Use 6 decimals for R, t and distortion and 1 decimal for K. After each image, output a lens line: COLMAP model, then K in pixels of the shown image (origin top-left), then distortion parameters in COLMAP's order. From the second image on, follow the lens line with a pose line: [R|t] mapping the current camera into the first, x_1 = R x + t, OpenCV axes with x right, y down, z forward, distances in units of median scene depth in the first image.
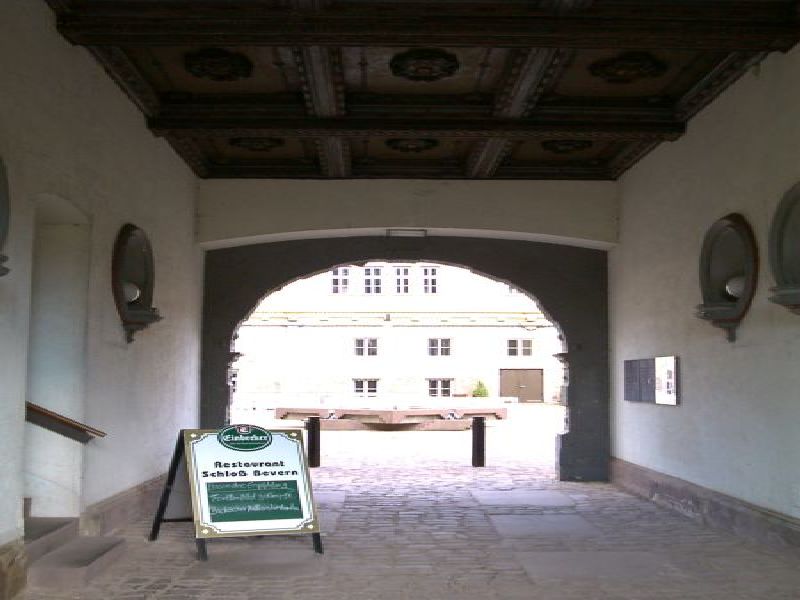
lens RADIAL K [[988.1, 0, 400.0], [0, 988.1, 300.0], [0, 0, 1]] dist [-0.057390, 0.112509]
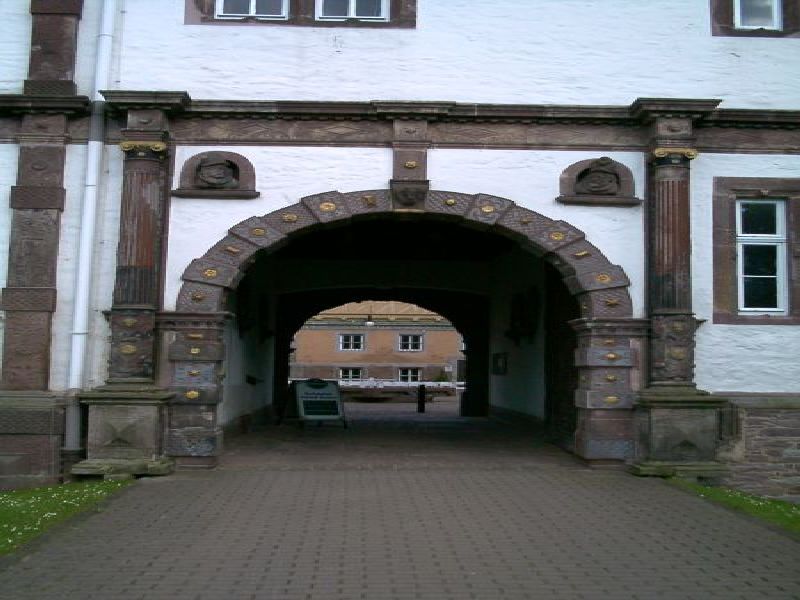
lens RADIAL K [[988.1, 0, 400.0], [0, 988.1, 300.0], [0, 0, 1]] dist [-0.057390, 0.112509]
pose [[0.999747, 0.007696, 0.021133, 0.001887], [-0.007866, 0.999938, 0.007944, -0.056658], [-0.021070, -0.008109, 0.999745, -0.906254]]
